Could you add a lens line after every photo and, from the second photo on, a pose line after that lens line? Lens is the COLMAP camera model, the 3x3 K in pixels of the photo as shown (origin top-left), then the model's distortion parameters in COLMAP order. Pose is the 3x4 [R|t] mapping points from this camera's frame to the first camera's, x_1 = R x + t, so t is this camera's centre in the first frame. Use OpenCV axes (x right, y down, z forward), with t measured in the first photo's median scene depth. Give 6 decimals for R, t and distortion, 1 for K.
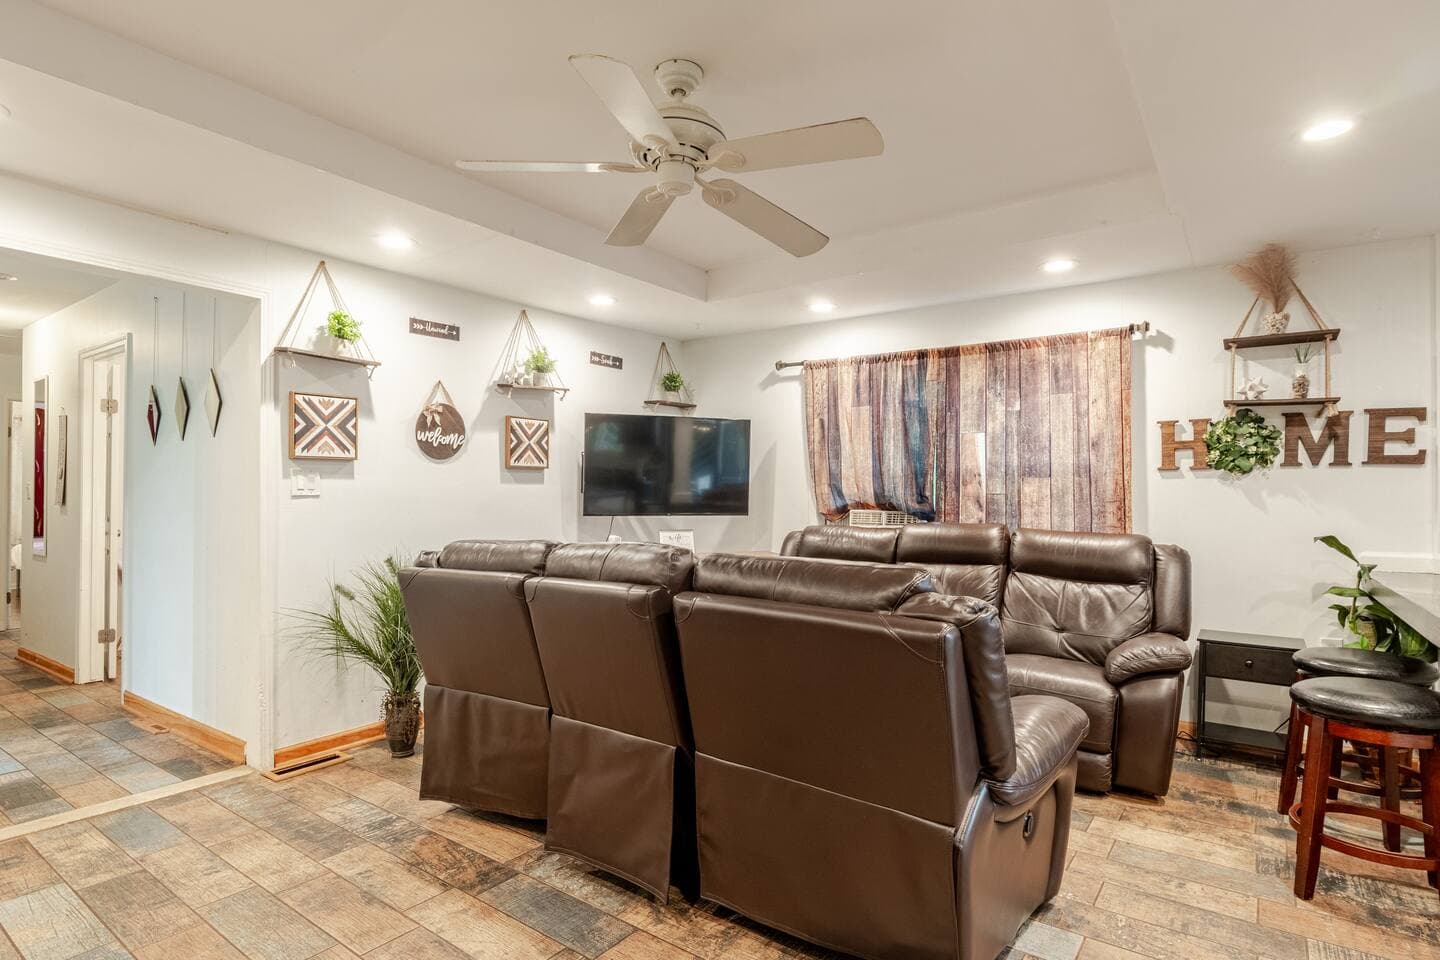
lens RADIAL K [[743.4, 0, 717.2], [0, 743.4, 490.8], [0, 0, 1]] dist [-0.000877, 0.000502]
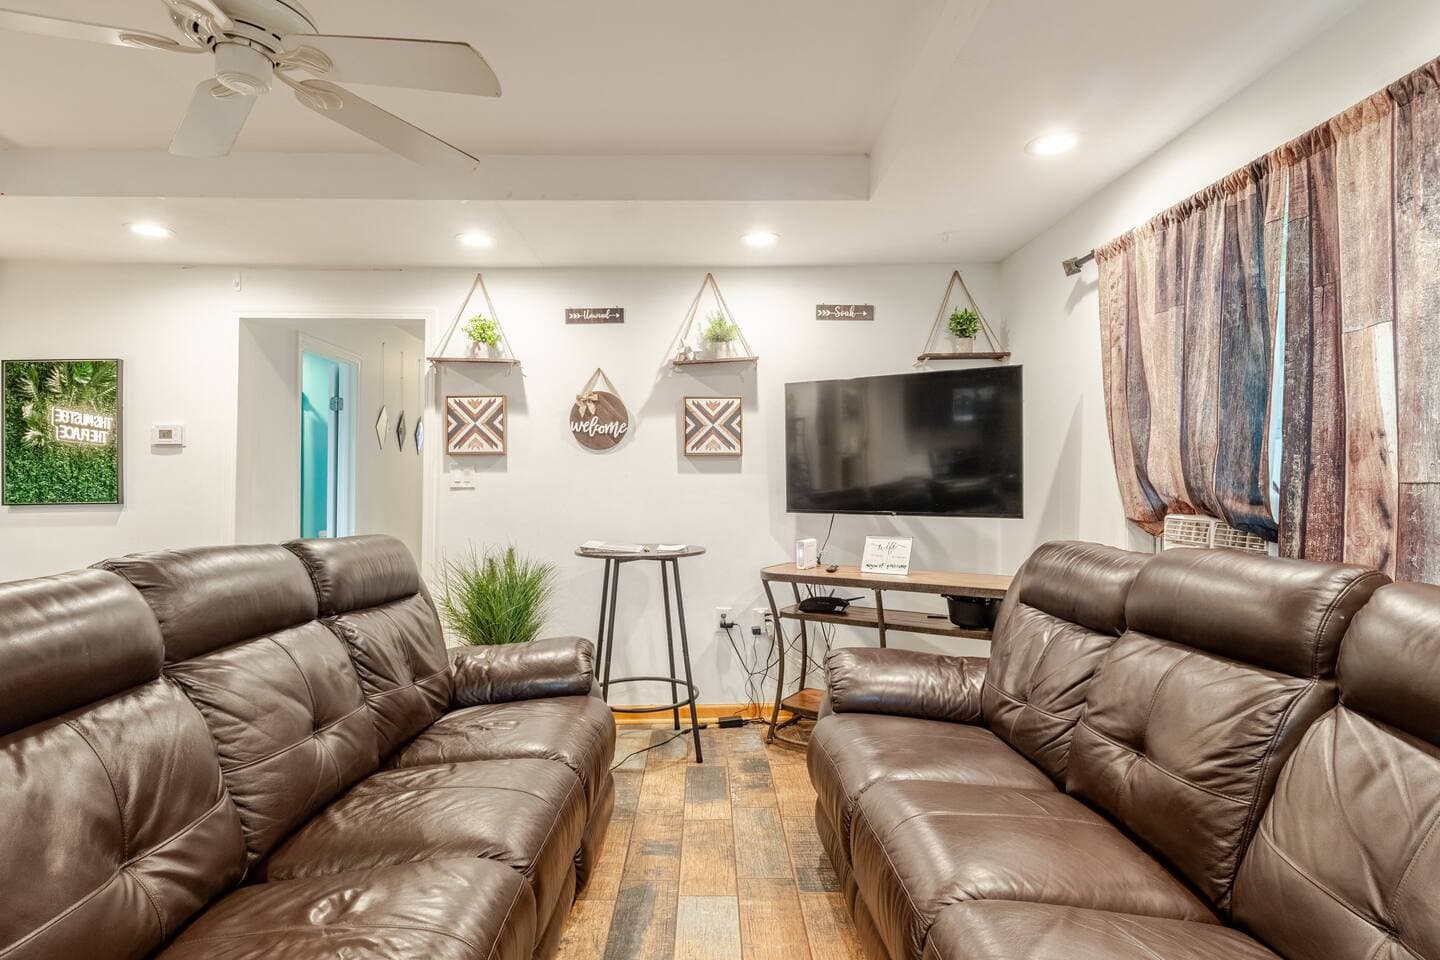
lens RADIAL K [[744.3, 0, 709.4], [0, 744.3, 477.9], [0, 0, 1]] dist [-0.010460, 0.000981]
pose [[0.606565, -0.009742, -0.794974, 0.446999], [0.006133, 0.999953, -0.007575, 0.002306], [0.795010, -0.000281, 0.606596, 0.495203]]
